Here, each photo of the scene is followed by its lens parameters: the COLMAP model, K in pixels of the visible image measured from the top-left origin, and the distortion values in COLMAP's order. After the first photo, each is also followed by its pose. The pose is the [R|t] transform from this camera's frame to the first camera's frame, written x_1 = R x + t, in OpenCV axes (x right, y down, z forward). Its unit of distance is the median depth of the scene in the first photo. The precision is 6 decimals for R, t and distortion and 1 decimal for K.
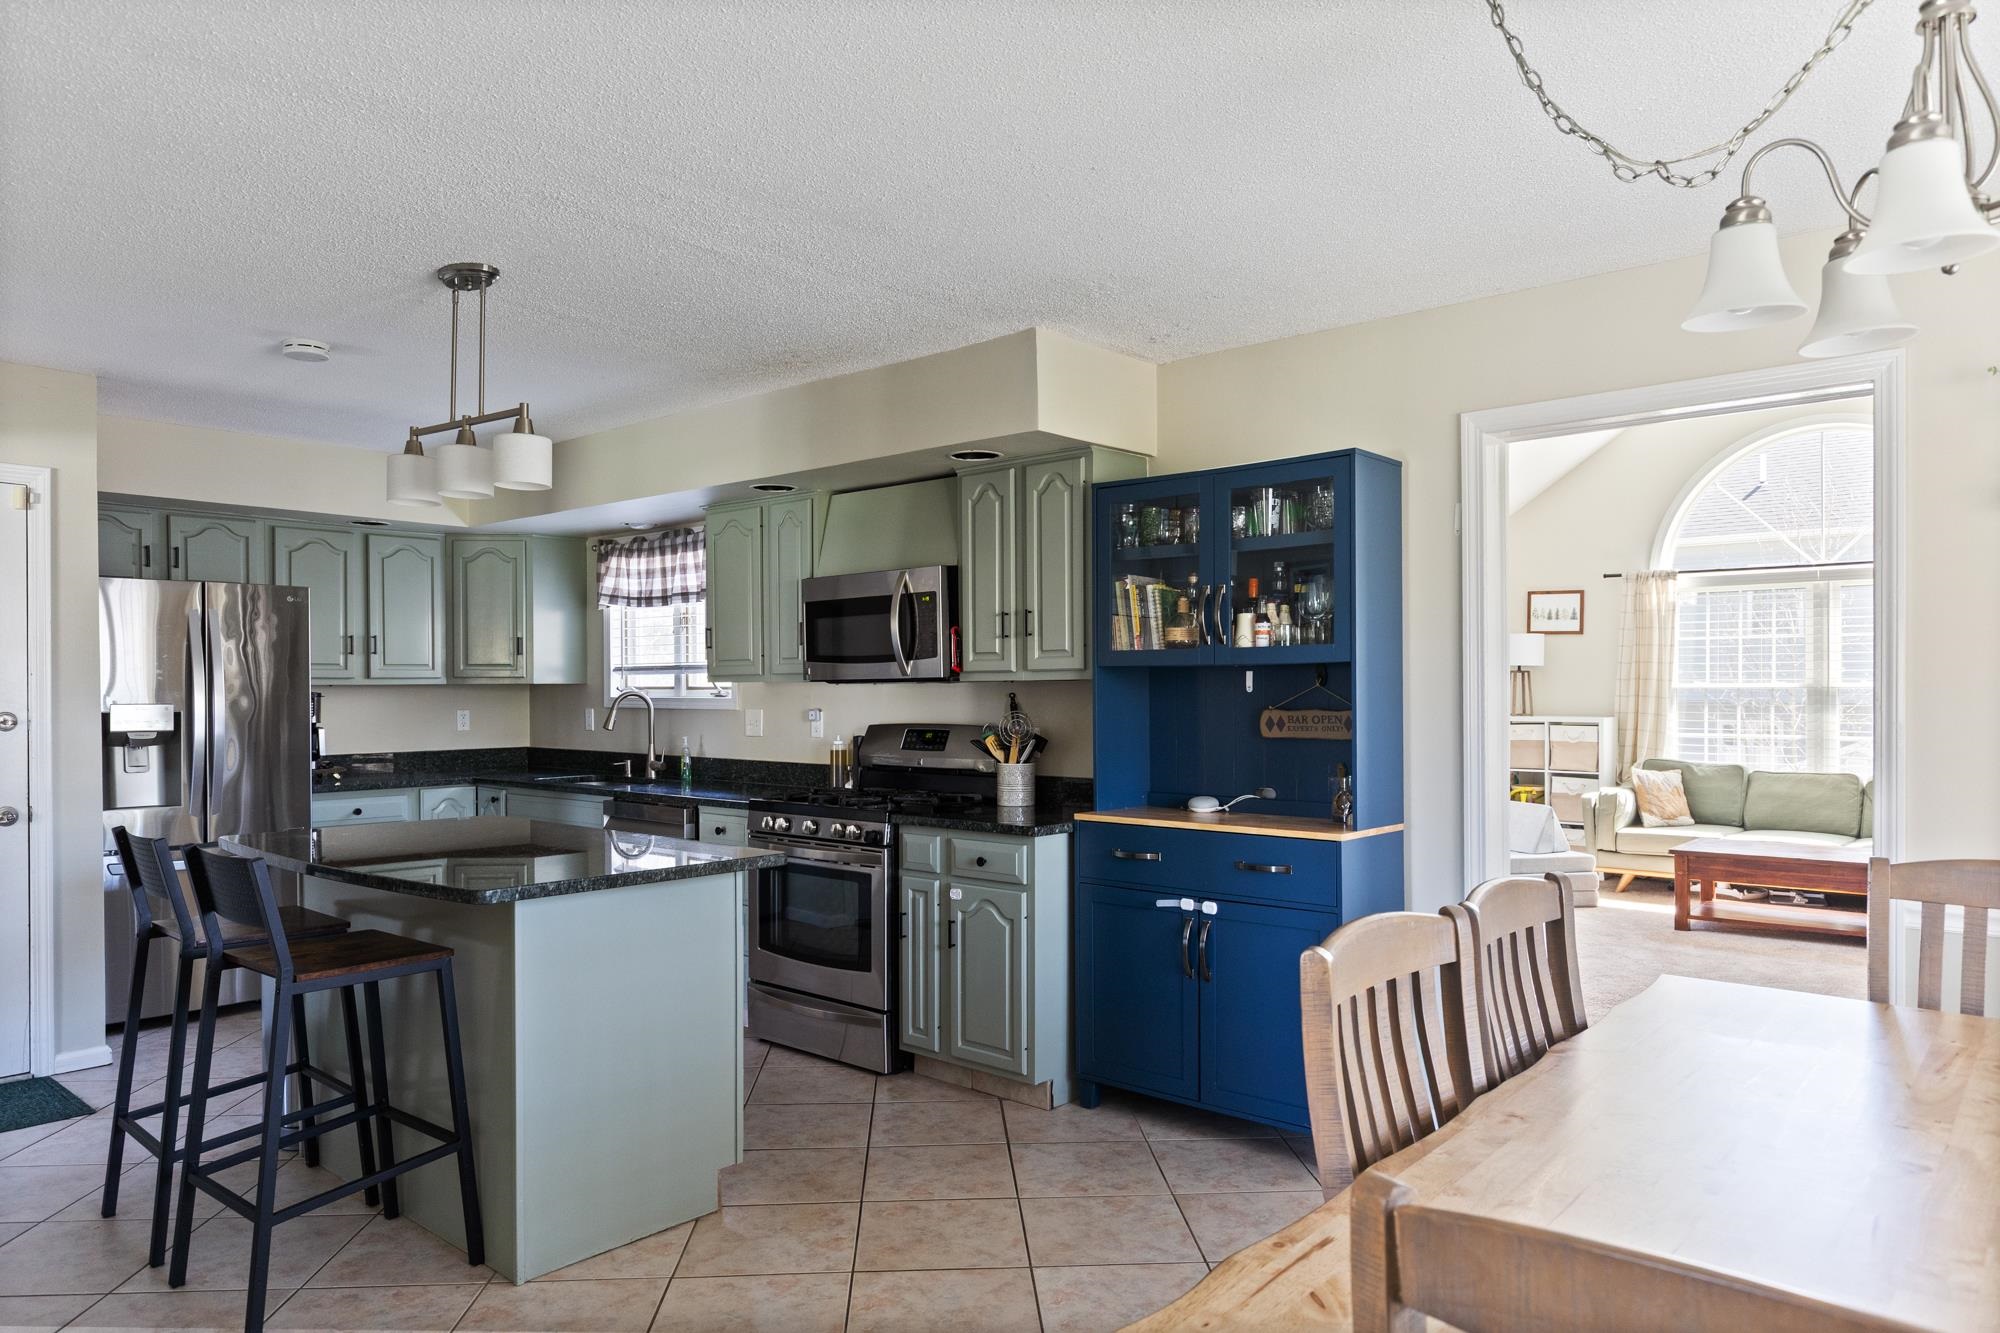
lens RADIAL K [[1296.9, 0, 1003.2], [0, 1296.9, 710.3], [0, 0, 1]] dist [-0.001318, -0.000294]
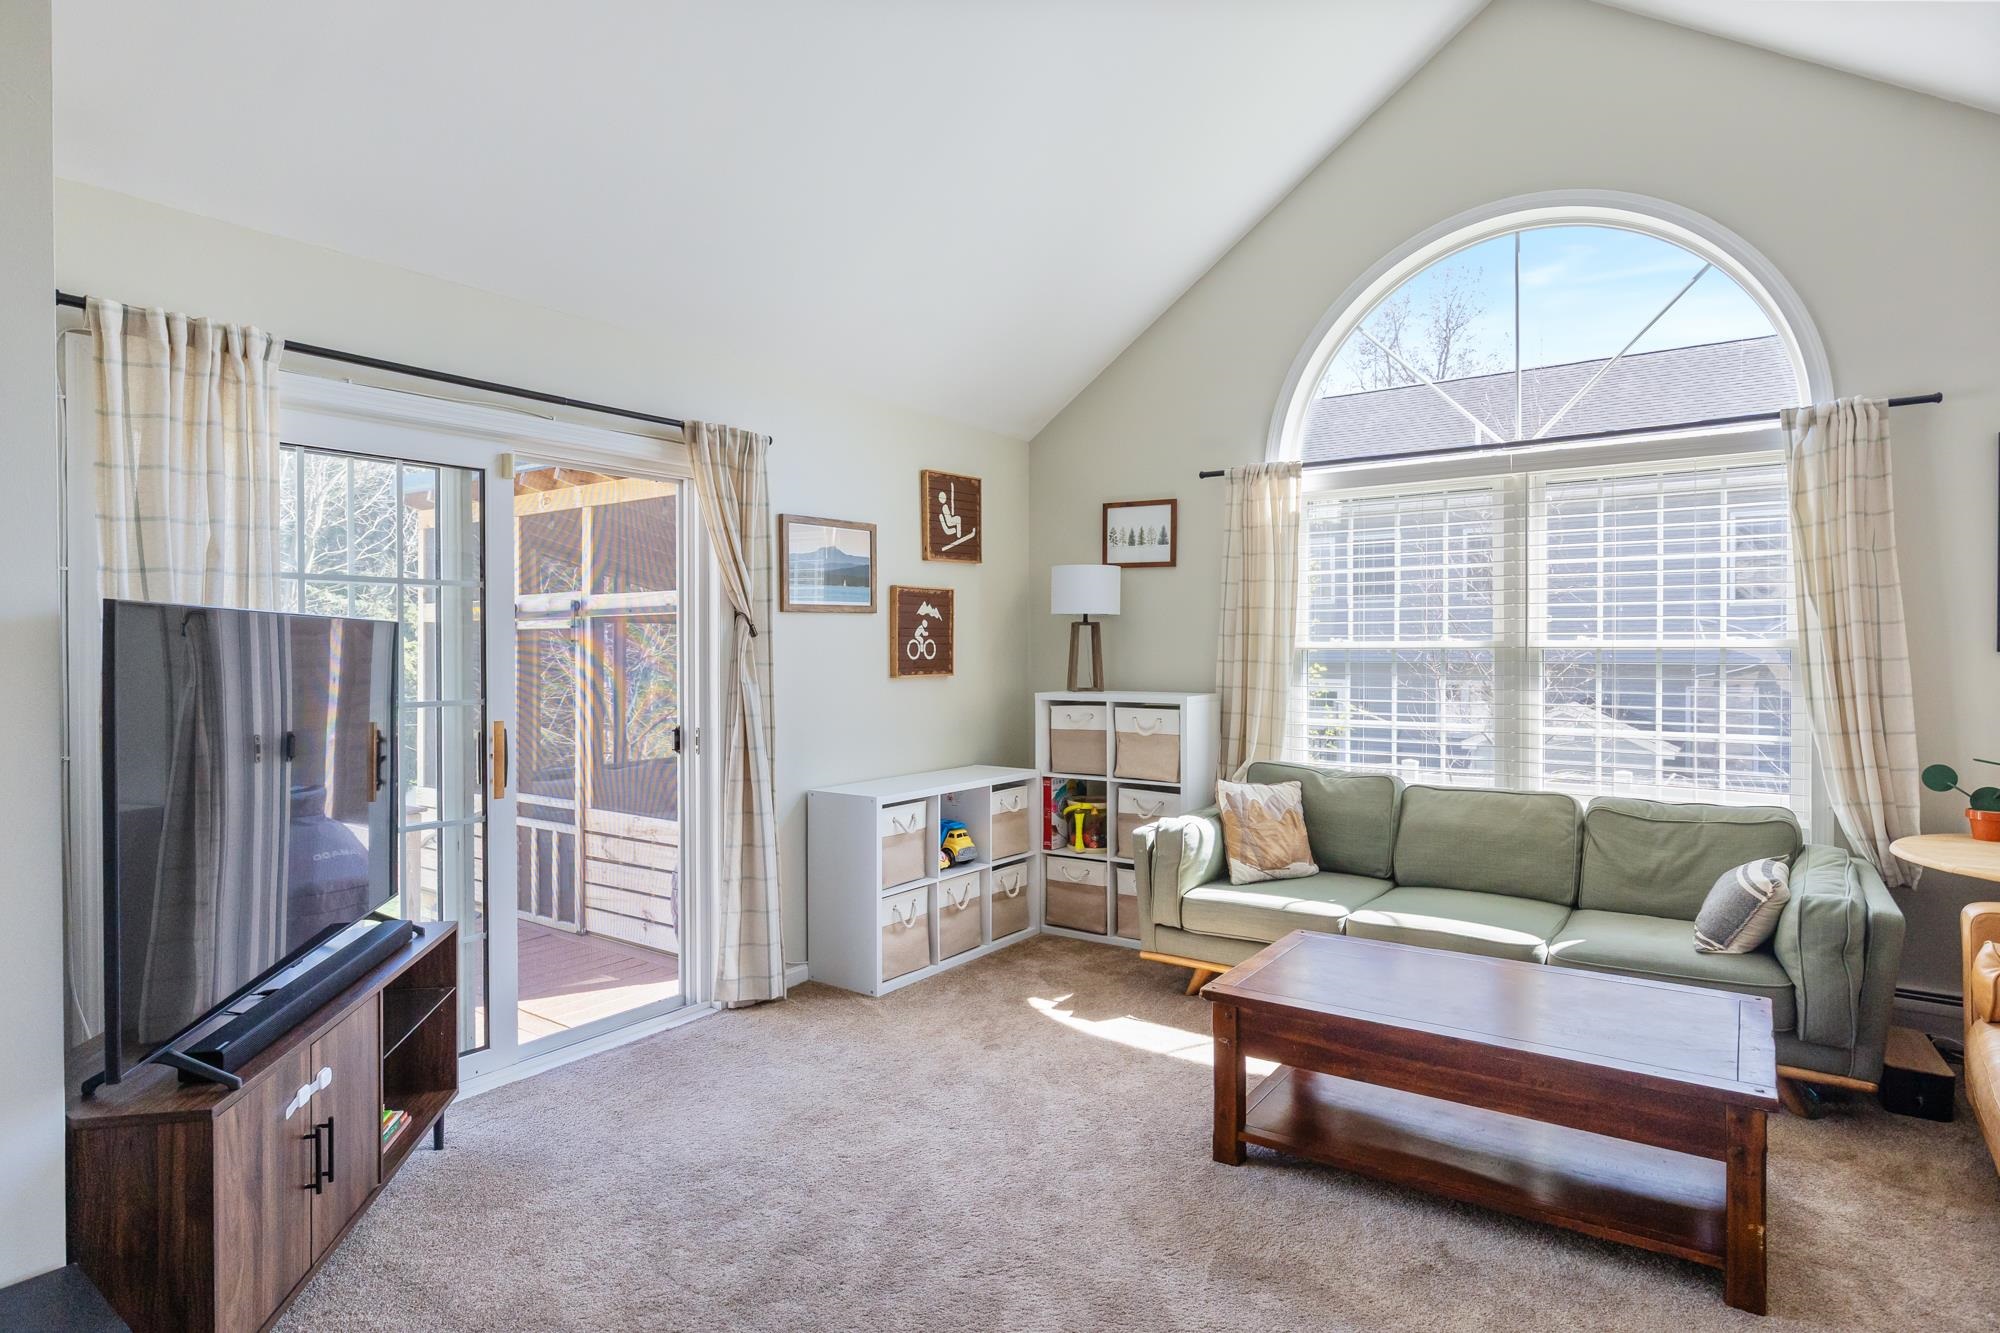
lens RADIAL K [[1063.1, 0, 997.2], [0, 1063.1, 671.6], [0, 0, 1]] dist [-0.001137, -0.000094]
pose [[0.995045, -0.001952, 0.099405, 0.325167], [0.001417, 0.999984, 0.005452, -0.009155], [-0.099414, -0.005285, 0.995032, 0.505931]]
